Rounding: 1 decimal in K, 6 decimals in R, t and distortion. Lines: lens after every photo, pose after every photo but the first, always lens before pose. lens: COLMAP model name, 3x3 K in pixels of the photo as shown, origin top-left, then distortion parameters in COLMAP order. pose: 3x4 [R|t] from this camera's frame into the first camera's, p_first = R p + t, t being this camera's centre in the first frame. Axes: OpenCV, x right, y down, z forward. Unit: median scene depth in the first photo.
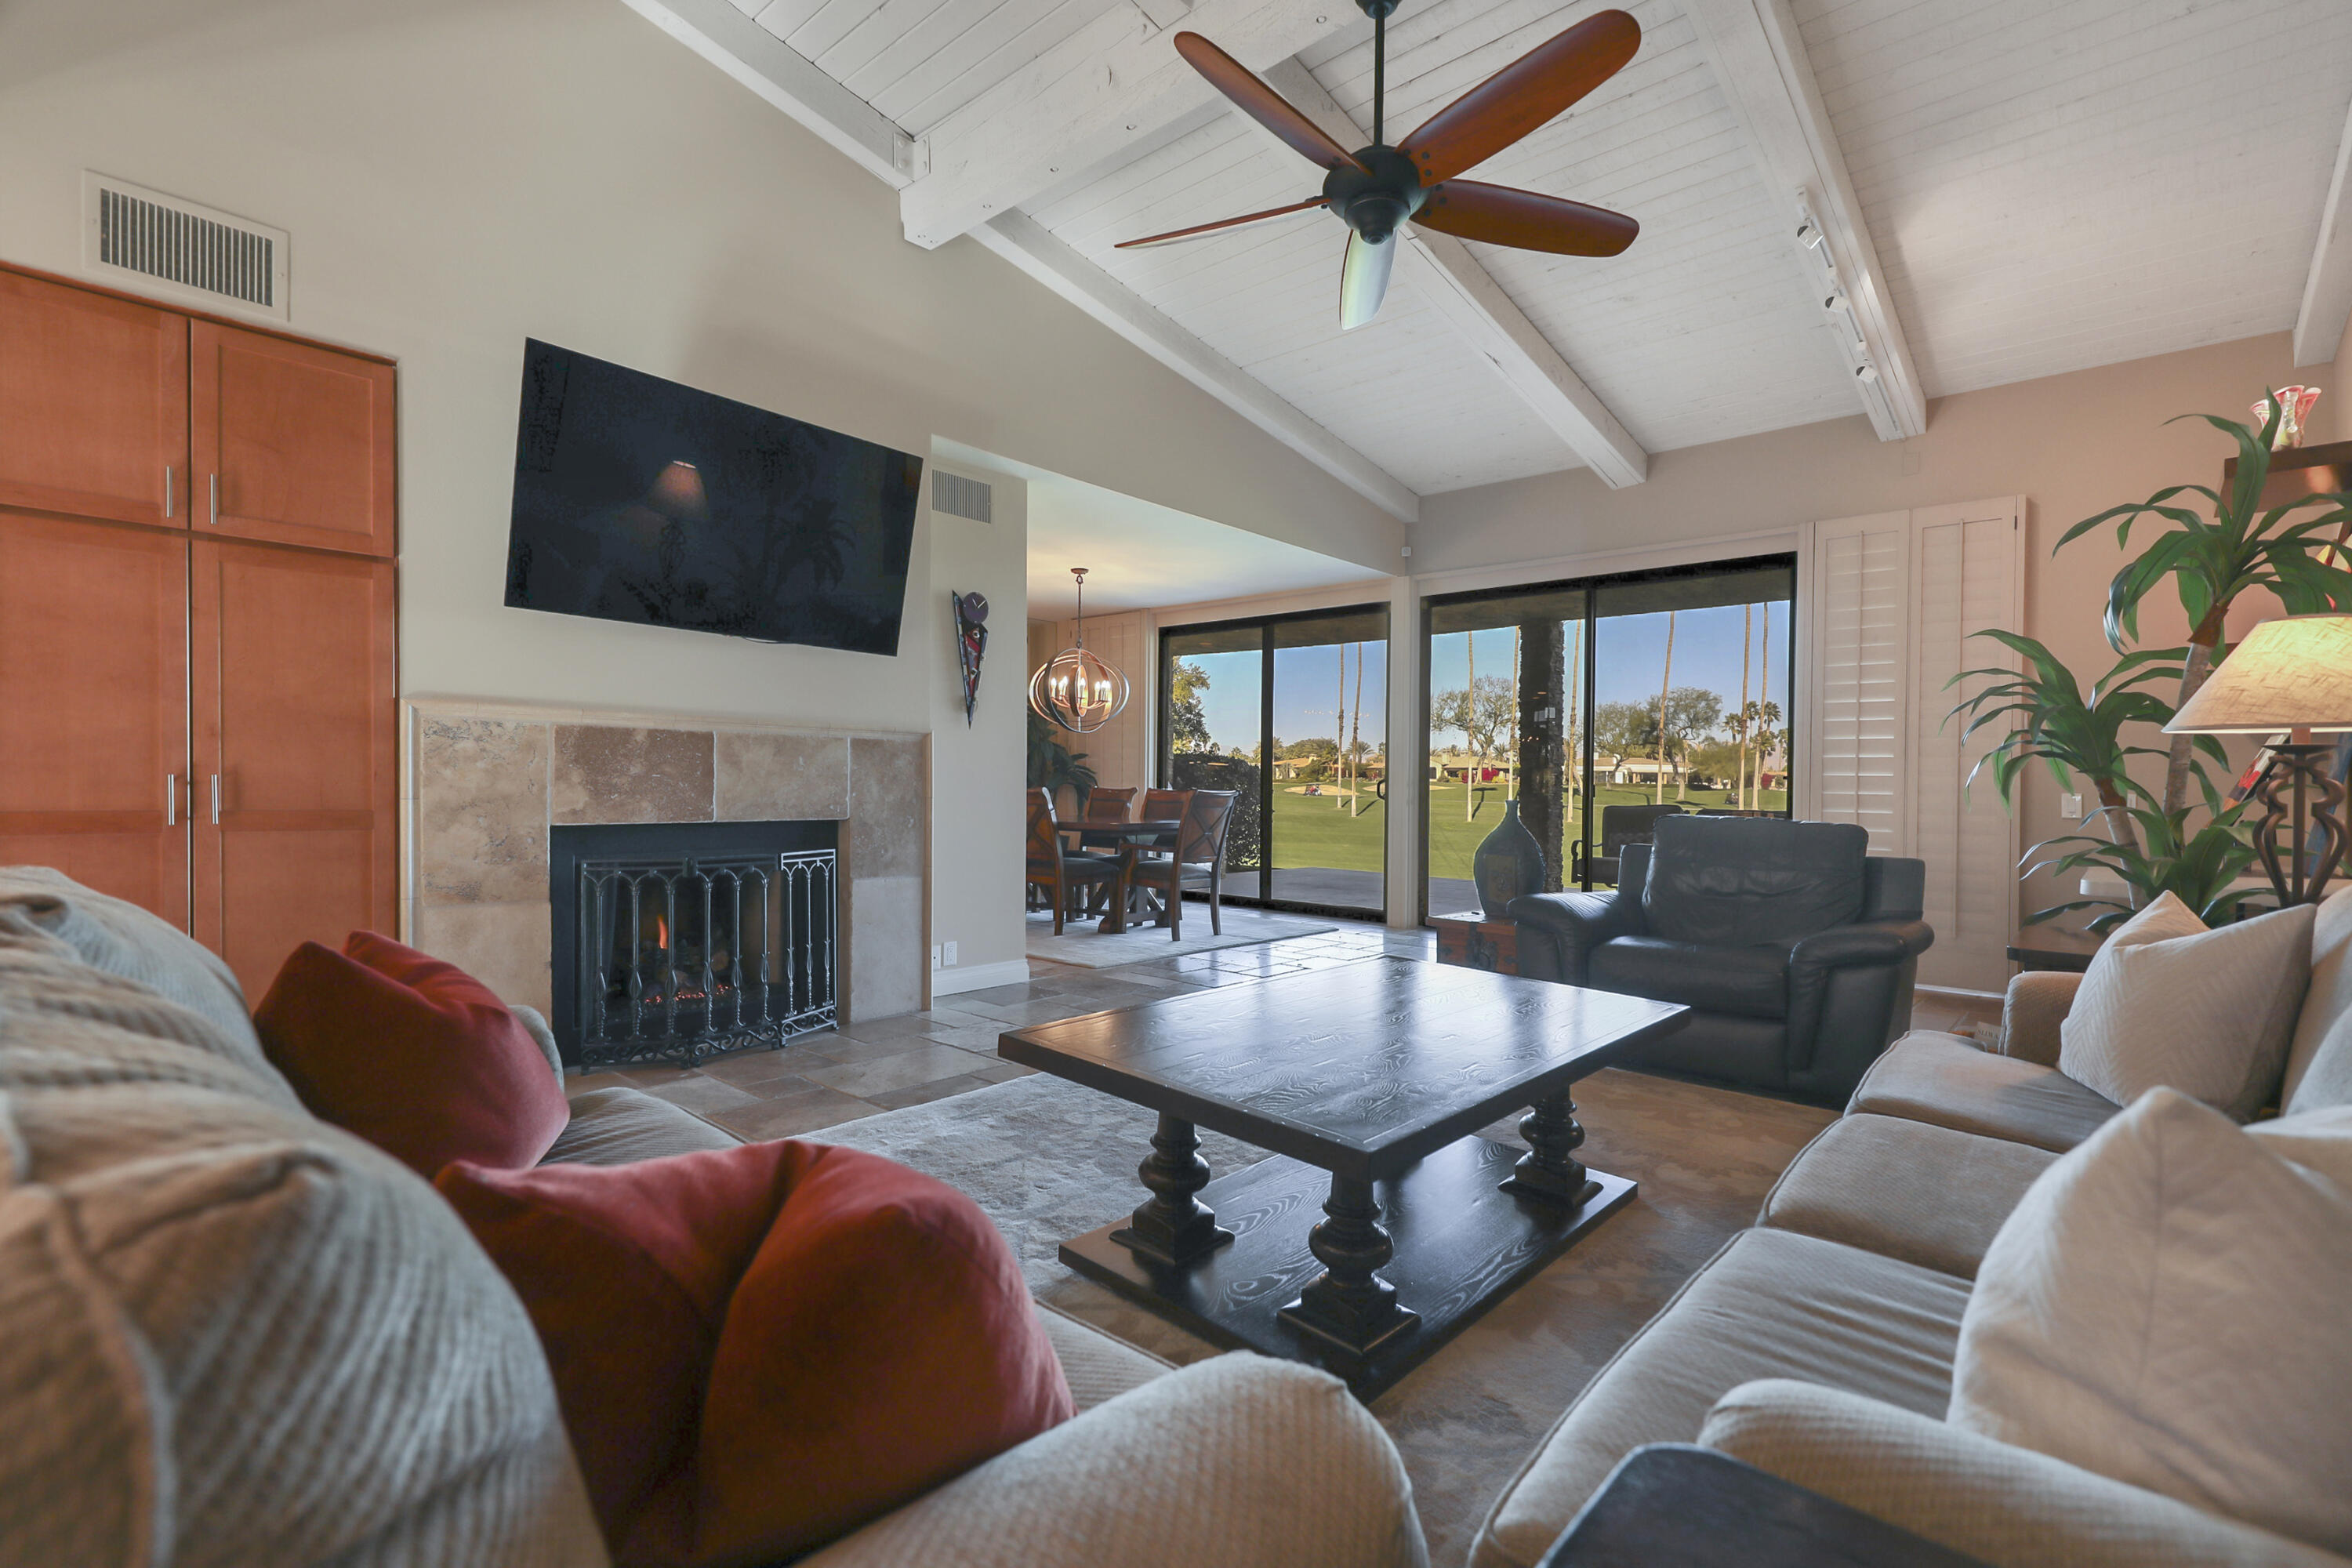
lens RADIAL K [[1068.9, 0, 1176.2], [0, 1068.9, 814.1], [0, 0, 1]] dist [0.000486, 0.000202]
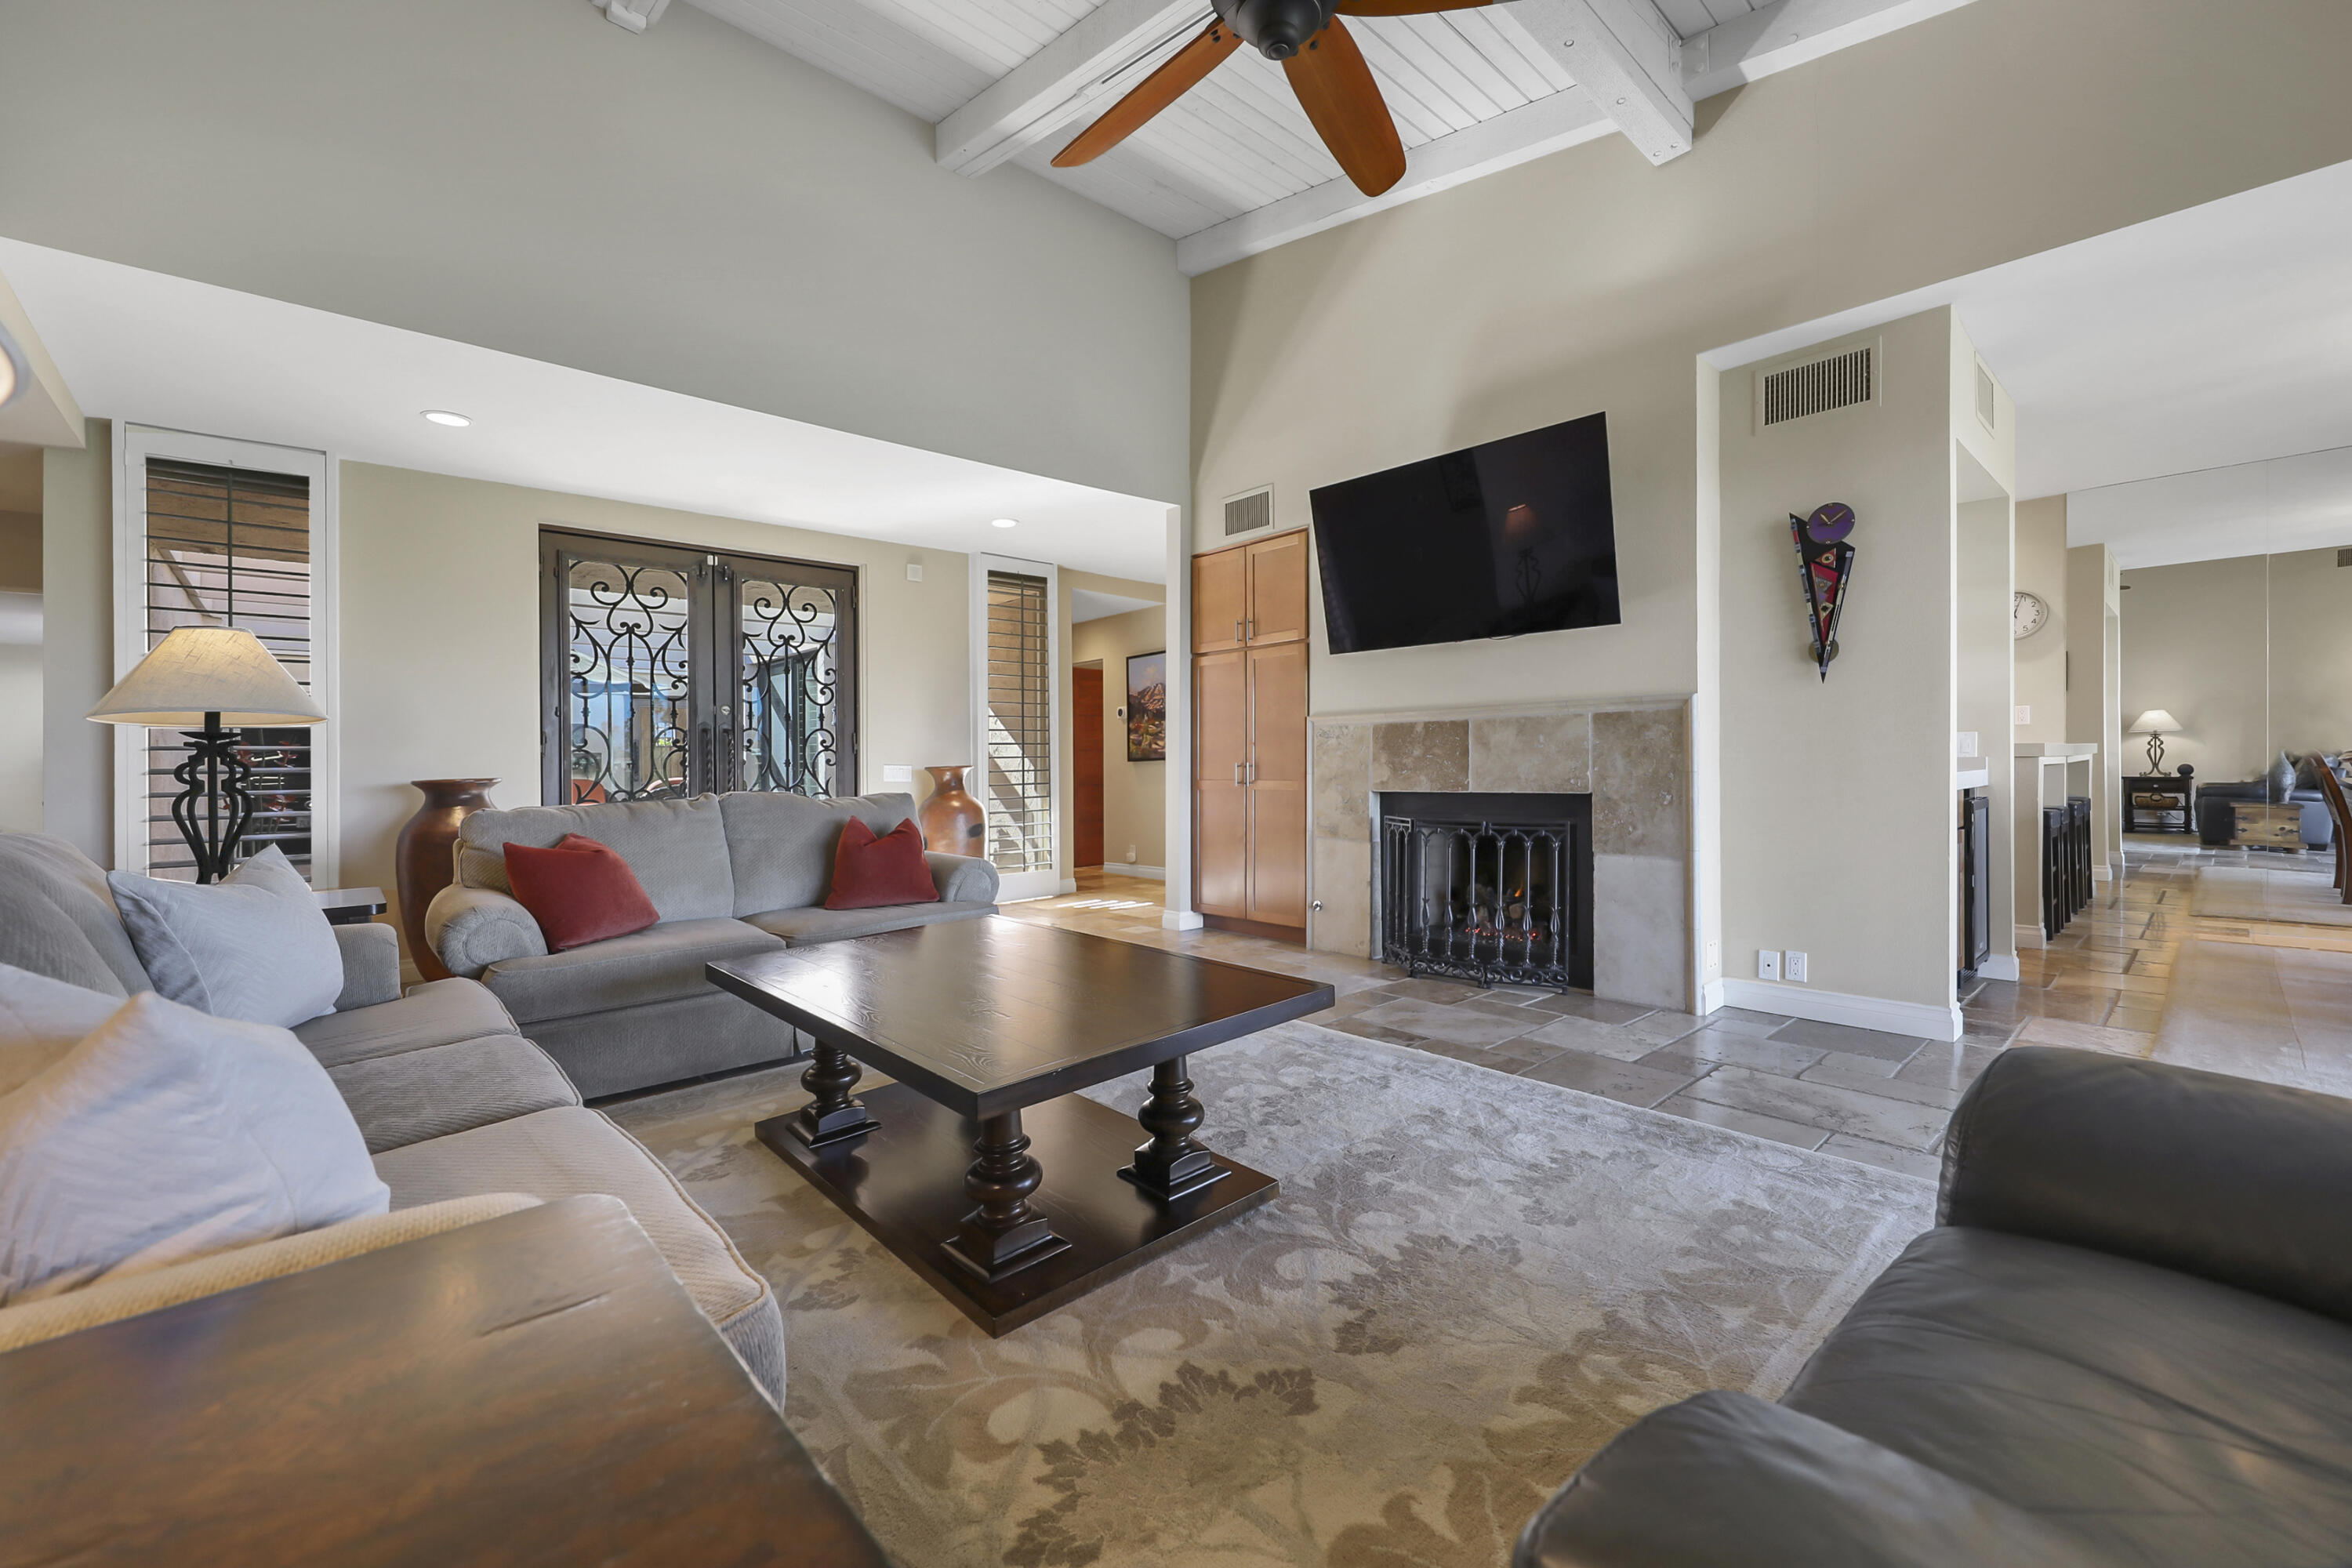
lens RADIAL K [[939.0, 0, 1176.8], [0, 939.0, 767.4], [0, 0, 1]] dist [0.030644, -0.000044]
pose [[-0.098347, -0.005660, -0.995136, 0.683761], [-0.010574, 0.999933, -0.004642, -0.012629], [0.995096, 0.010066, -0.098400, 0.767113]]
